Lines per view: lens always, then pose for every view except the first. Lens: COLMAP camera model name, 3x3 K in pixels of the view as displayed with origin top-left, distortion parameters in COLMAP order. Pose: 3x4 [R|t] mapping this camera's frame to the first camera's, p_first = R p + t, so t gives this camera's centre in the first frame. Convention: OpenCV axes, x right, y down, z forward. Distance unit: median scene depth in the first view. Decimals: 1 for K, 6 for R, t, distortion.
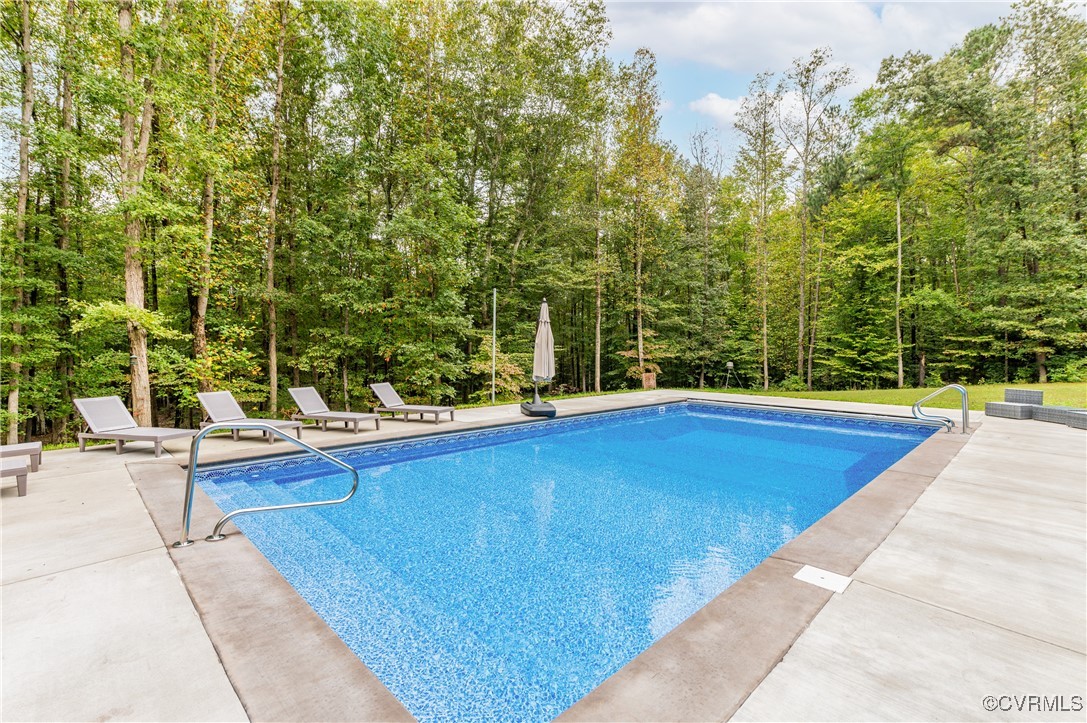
lens RADIAL K [[502.1, 0, 526.2], [0, 502.1, 358.7], [0, 0, 1]] dist [0.001124, 0.000002]
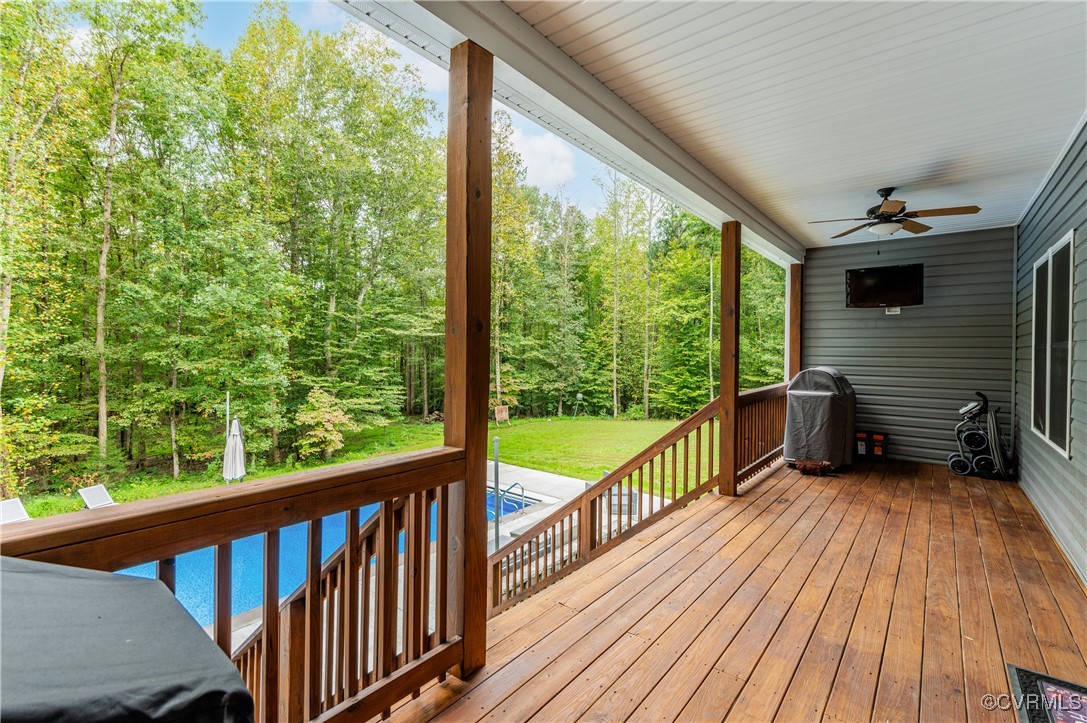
lens RADIAL K [[502.1, 0, 547.6], [0, 502.1, 360.9], [0, 0, 1]] dist [0.001124, 0.000002]
pose [[0.992422, 0.002143, 0.122854, 0.217362], [-0.003603, 0.999925, 0.011665, -0.087851], [-0.122820, -0.012019, 0.992356, -0.116985]]
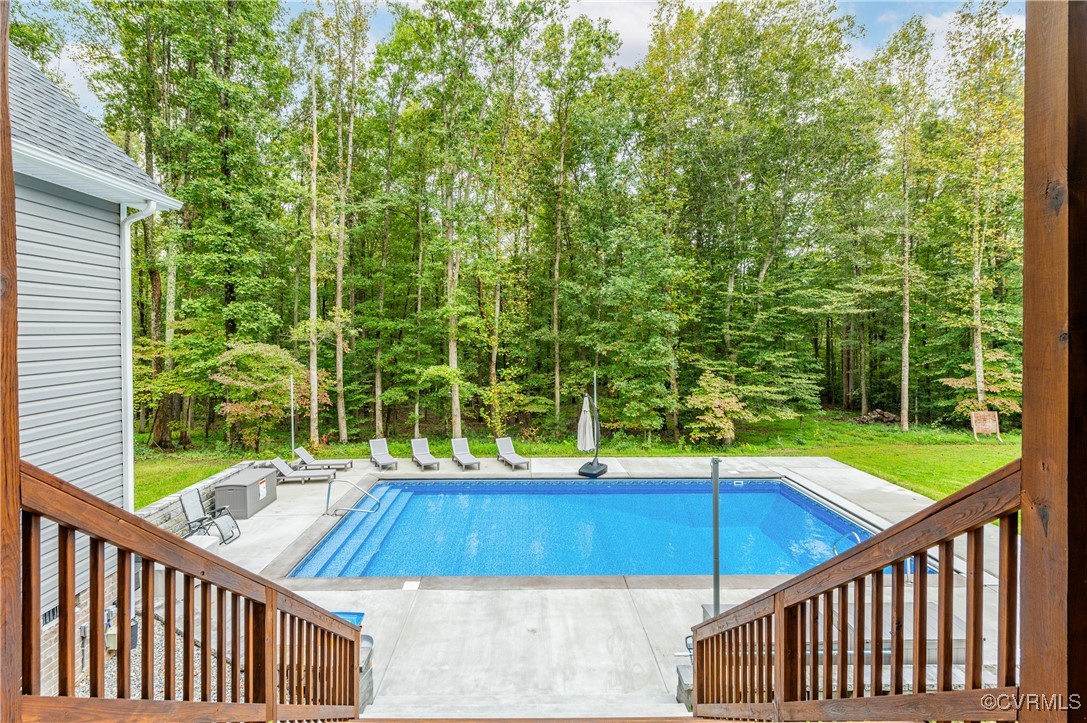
lens RADIAL K [[502.1, 0, 506.1], [0, 502.1, 344.2], [0, 0, 1]] dist [0.001124, 0.000002]
pose [[0.706633, 0.008287, -0.707532, 0.281076], [0.001548, 0.999911, 0.013257, -0.087825], [0.707579, -0.010463, 0.706557, -0.051573]]
